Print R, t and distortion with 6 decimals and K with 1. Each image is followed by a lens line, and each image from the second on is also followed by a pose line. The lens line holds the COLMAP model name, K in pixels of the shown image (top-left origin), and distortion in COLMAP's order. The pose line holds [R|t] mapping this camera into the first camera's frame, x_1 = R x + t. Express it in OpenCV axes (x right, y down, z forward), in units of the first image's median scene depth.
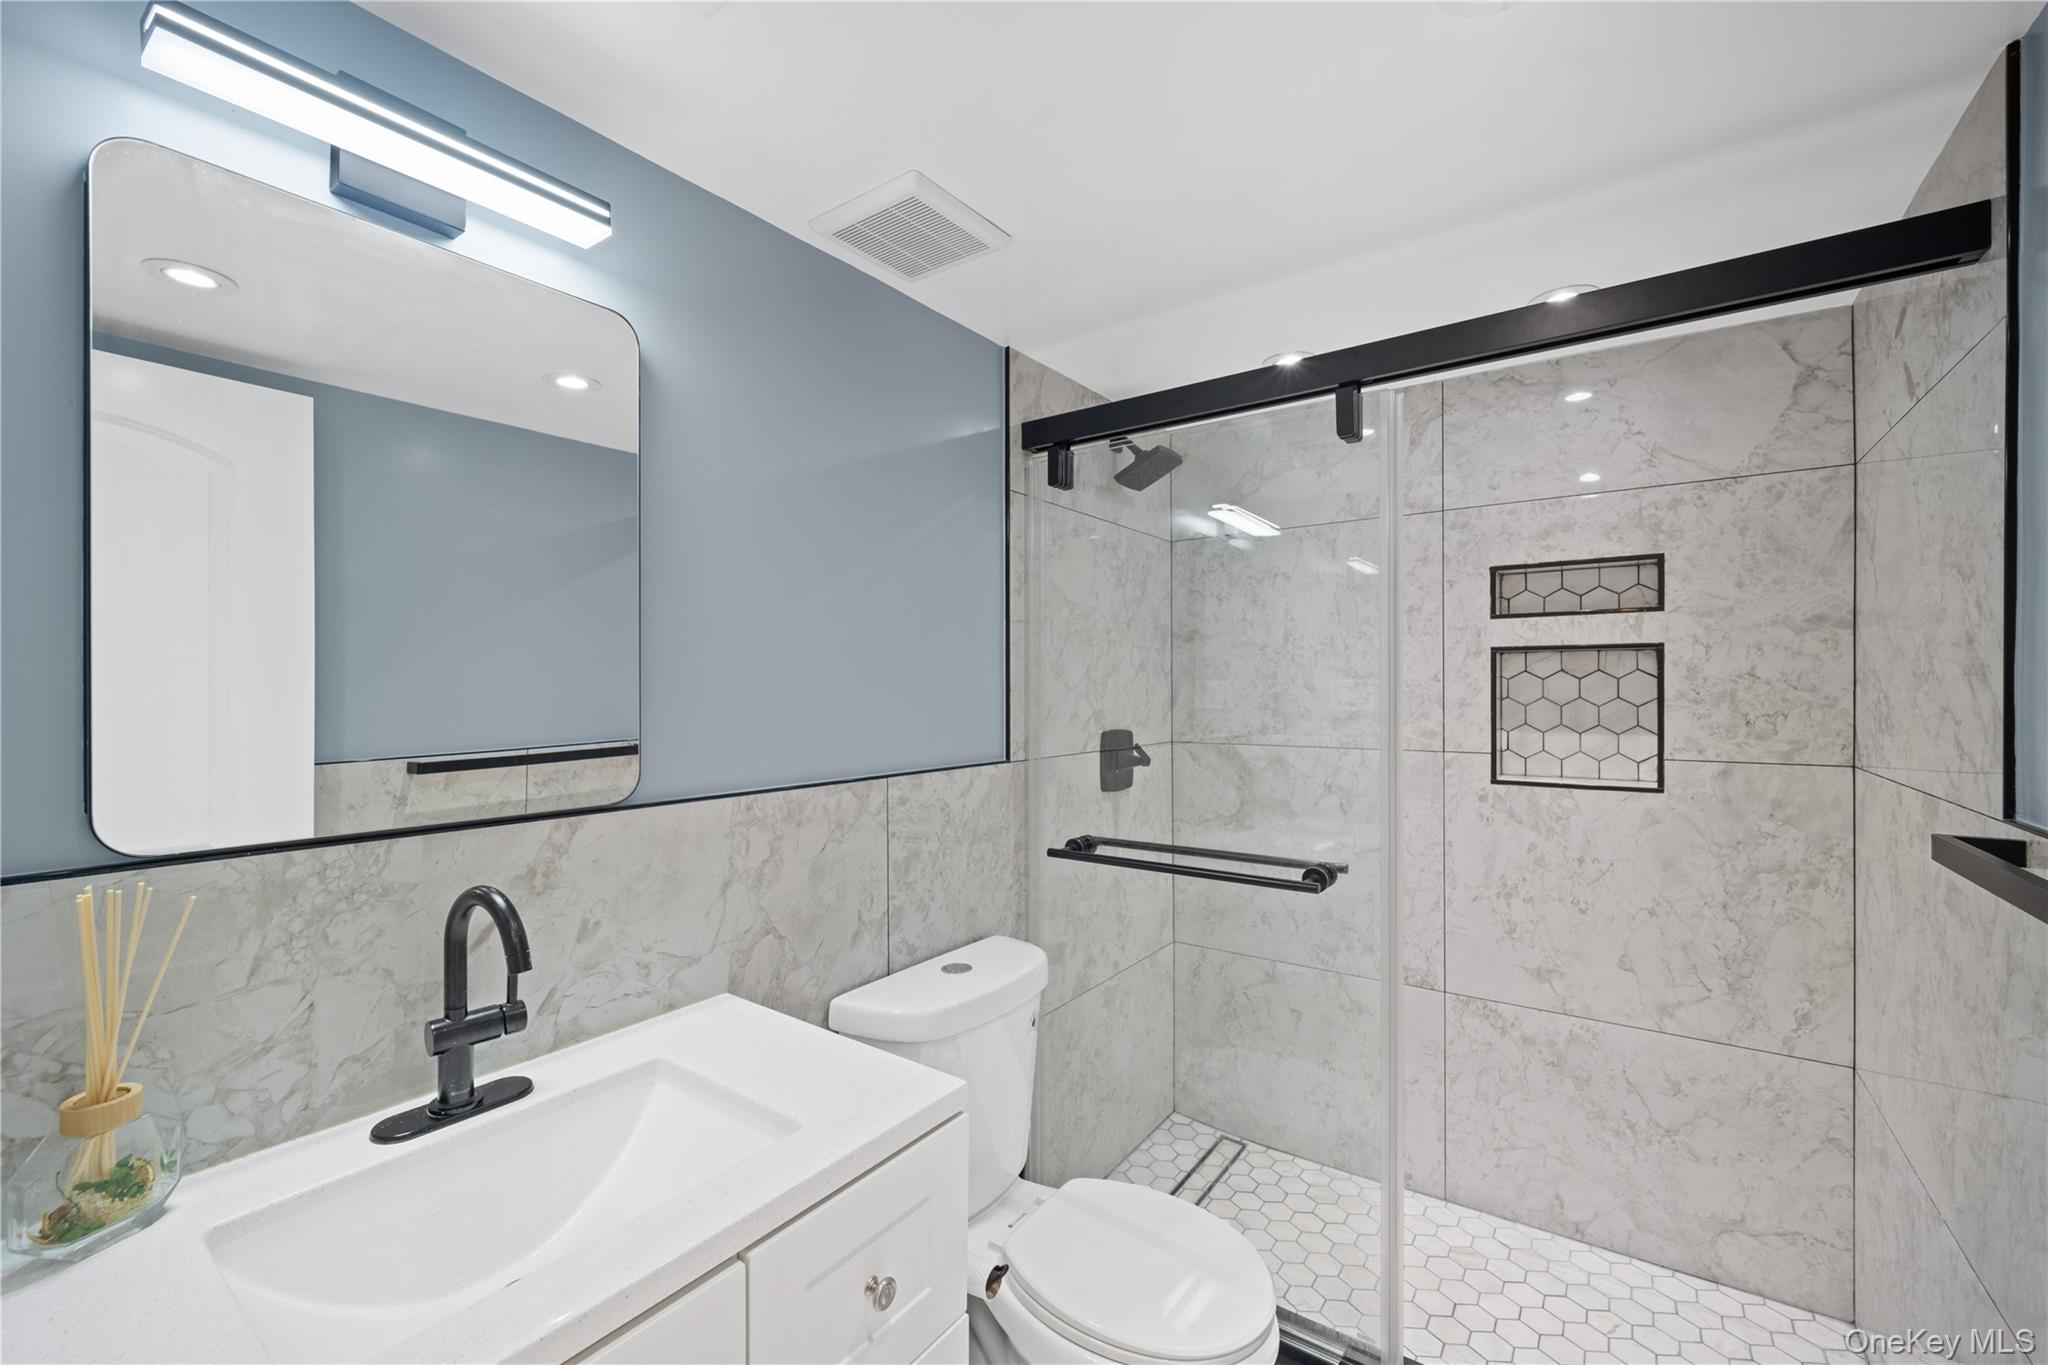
lens RADIAL K [[842.2, 0, 1034.0], [0, 842.2, 689.2], [0, 0, 1]] dist [-0.012181, -0.000629]
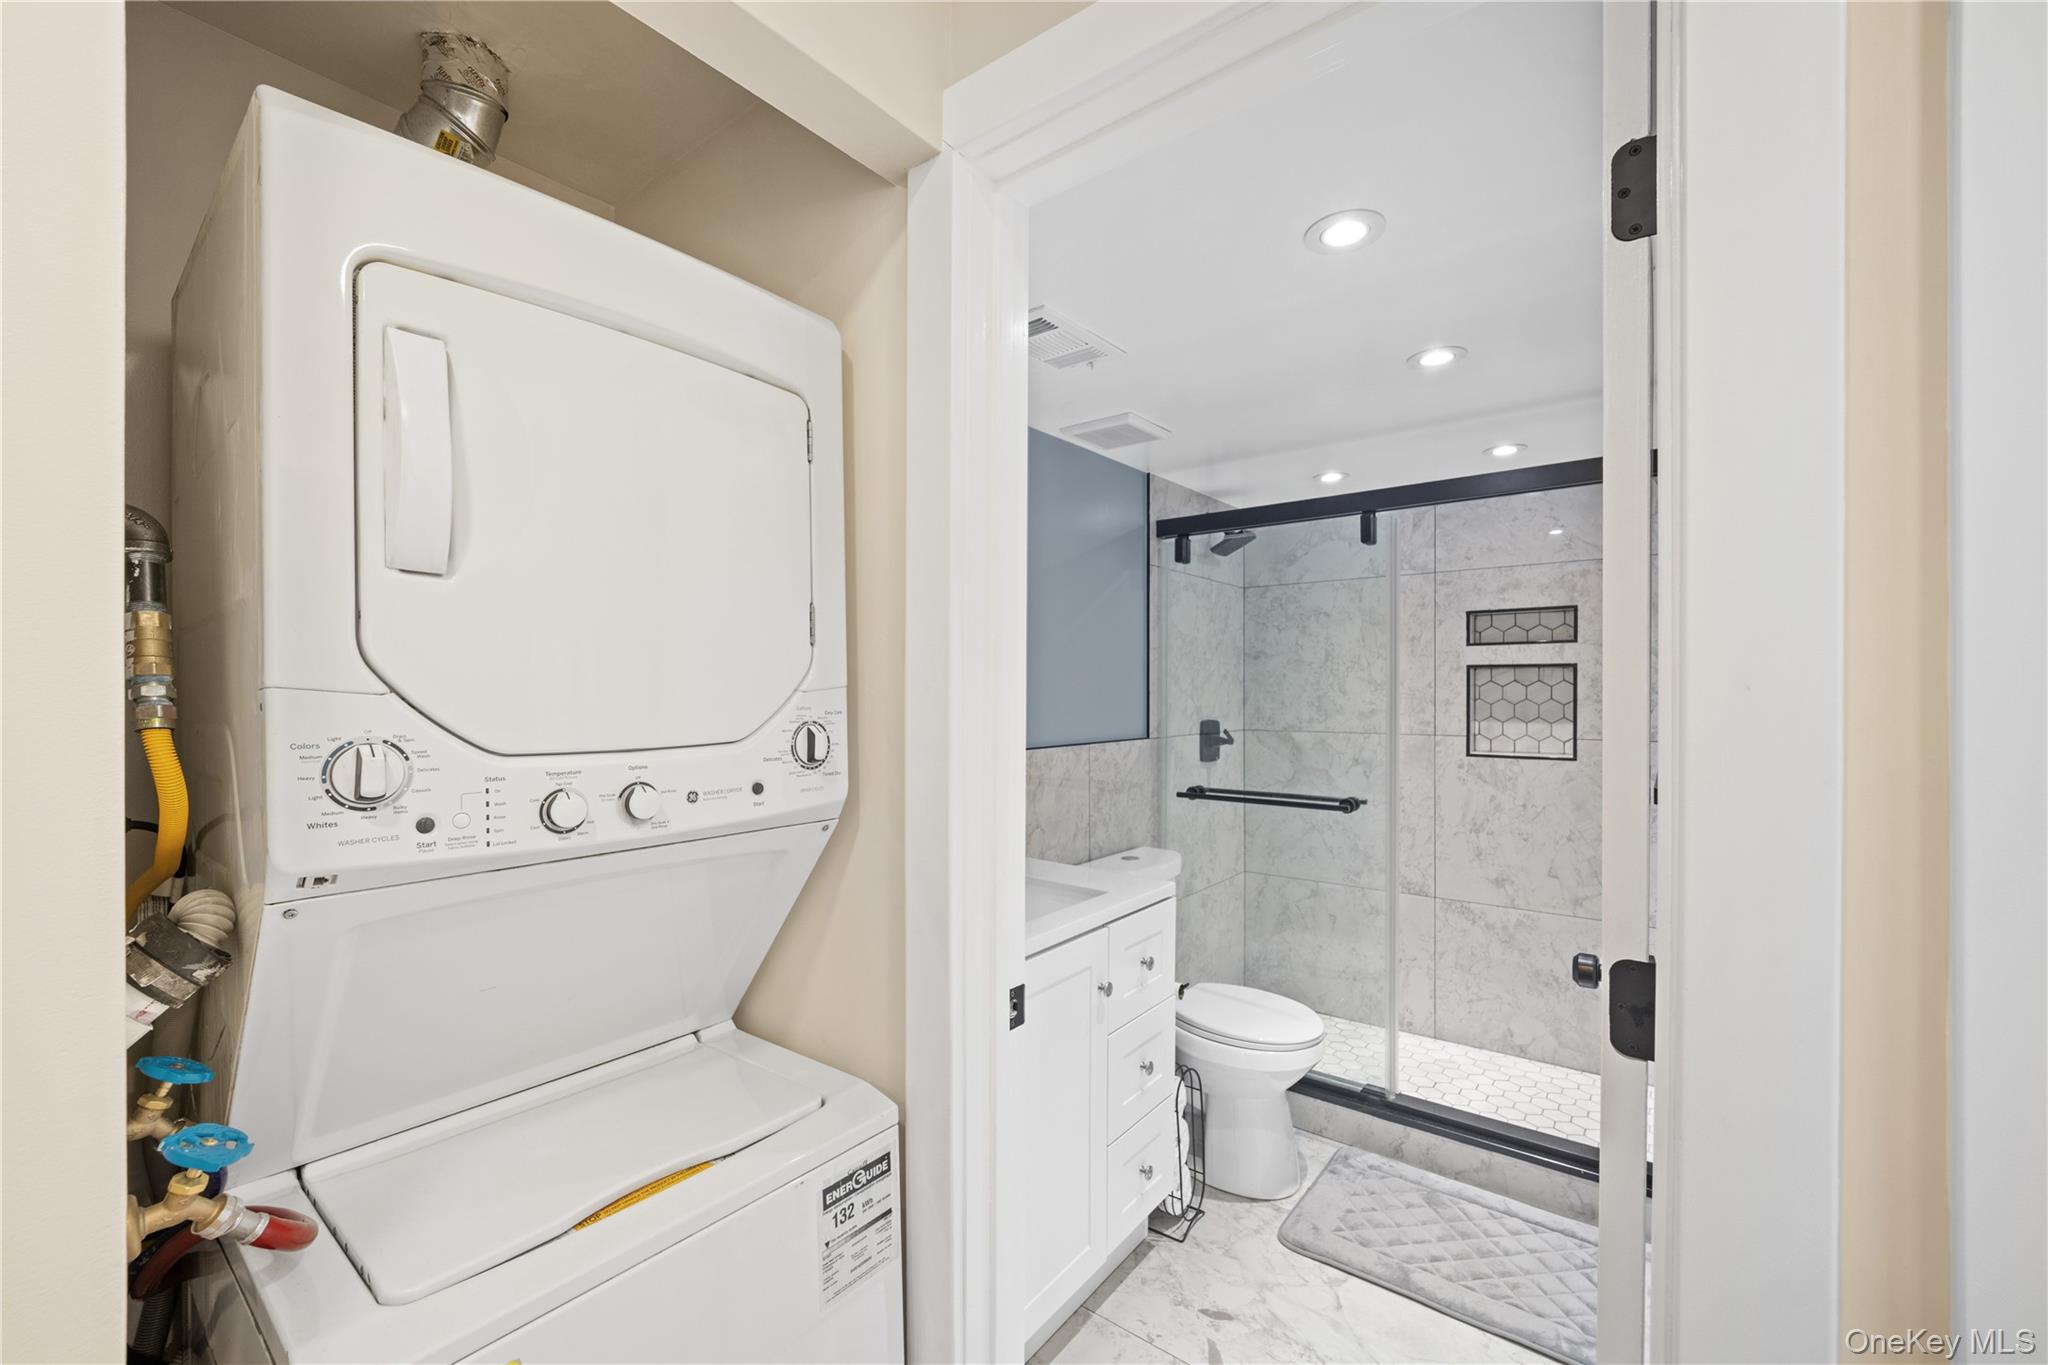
lens RADIAL K [[829.8, 0, 1035.1], [0, 829.8, 694.9], [0, 0, 1]] dist [-0.001992, -0.010017]
pose [[0.999356, 0.003645, -0.035688, -0.185803], [-0.003551, 0.999990, 0.002710, 0.002297], [0.035698, -0.002581, 0.999359, -0.548314]]
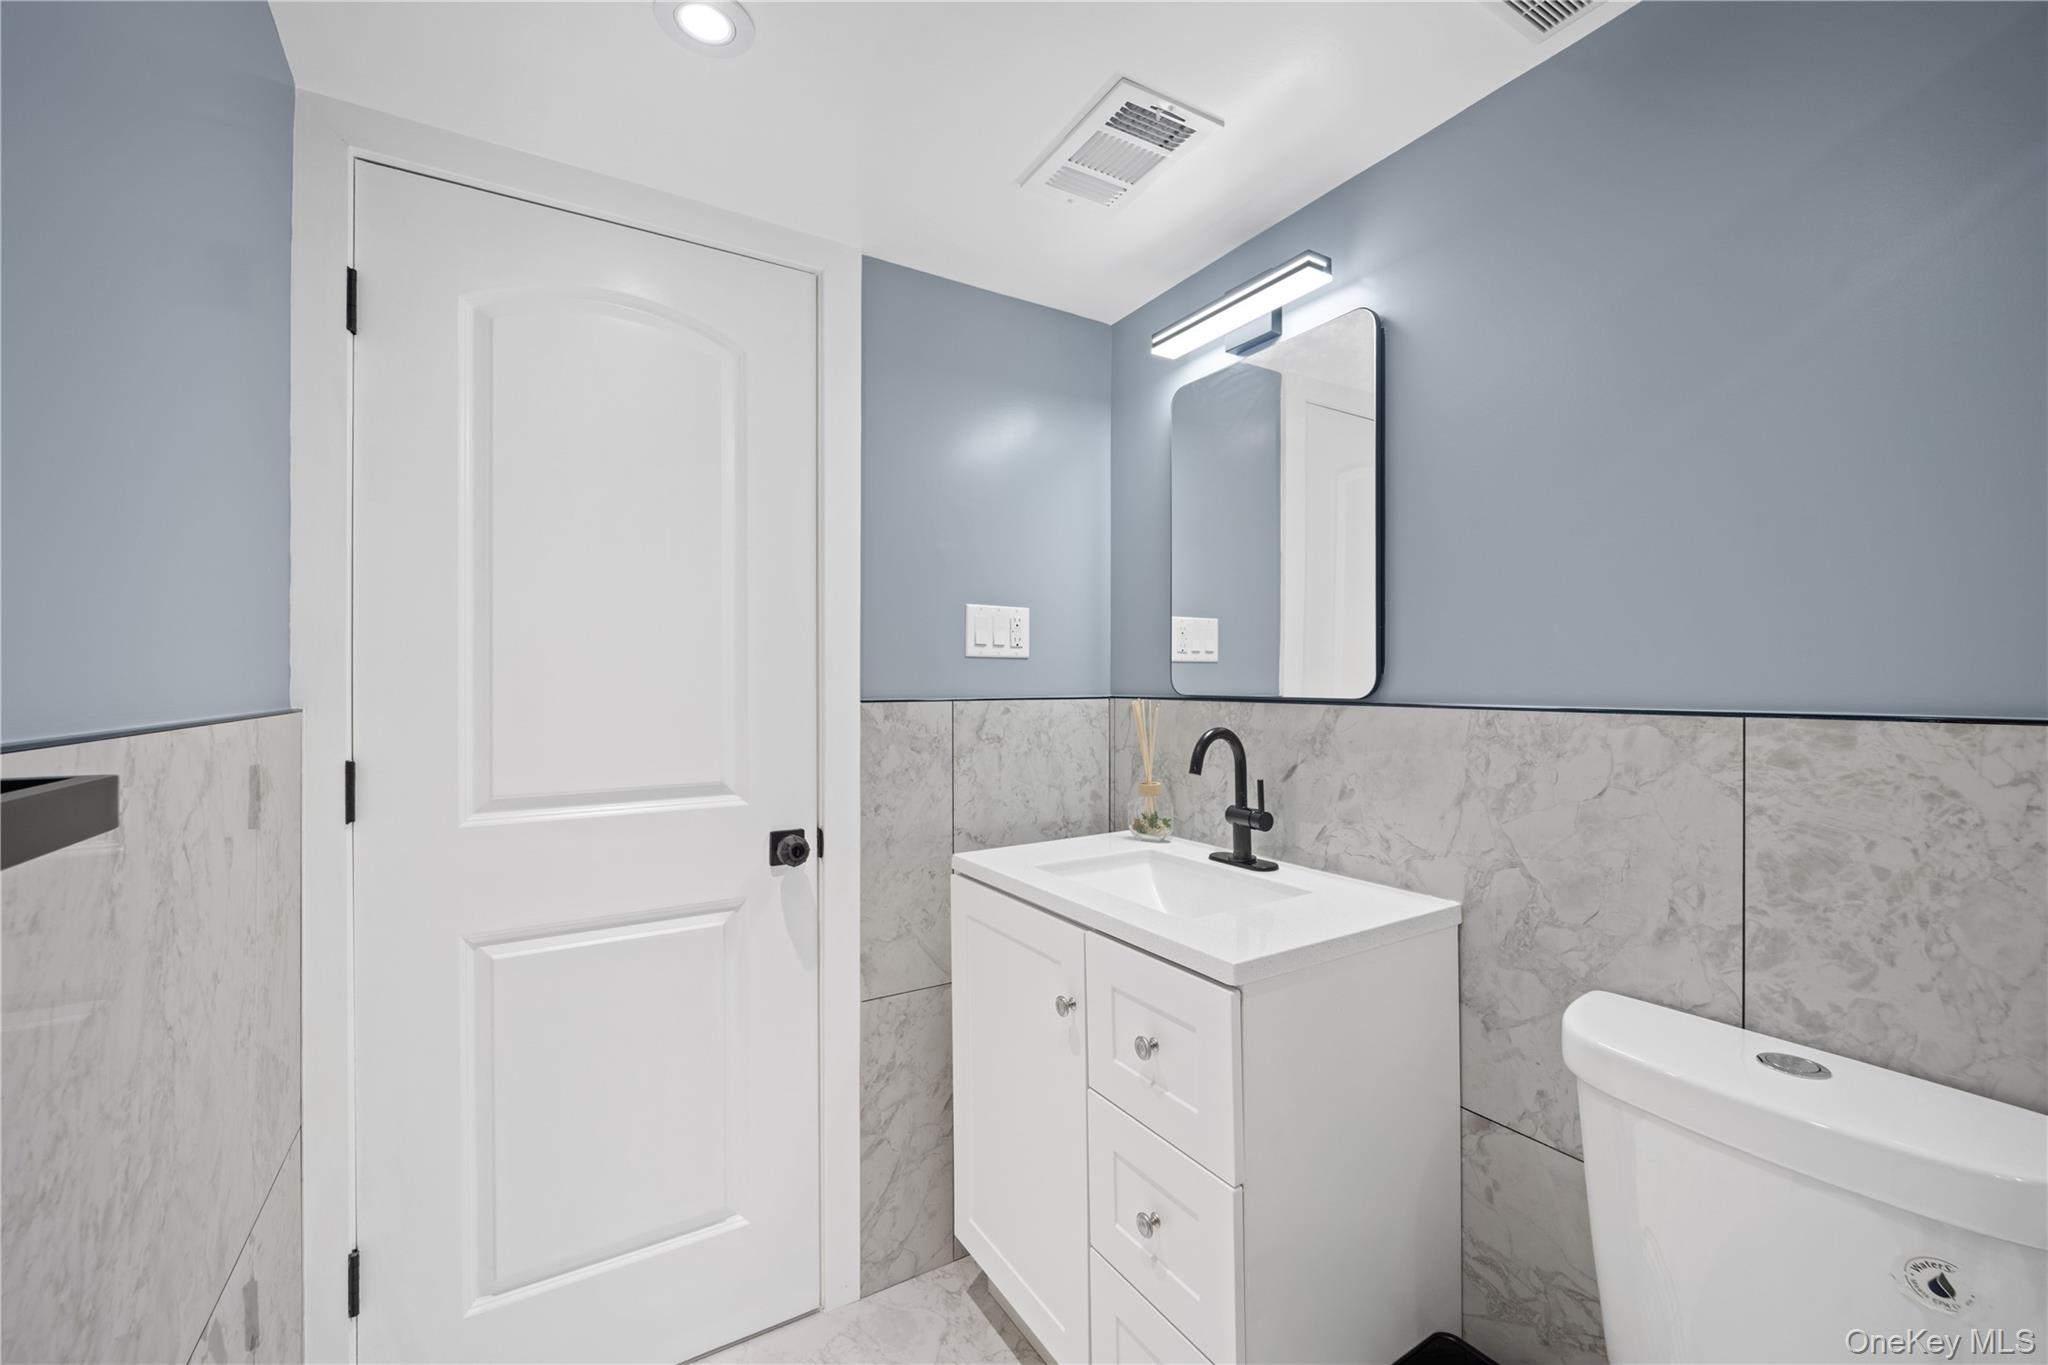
lens RADIAL K [[834.3, 0, 1025.7], [0, 834.3, 679.8], [0, 0, 1]] dist [-0.003794, -0.000210]
pose [[-0.402508, 0.003595, -0.915409, 0.510541], [0.002172, 0.999993, 0.002972, 0.061674], [0.915414, -0.000792, -0.402513, 0.629174]]
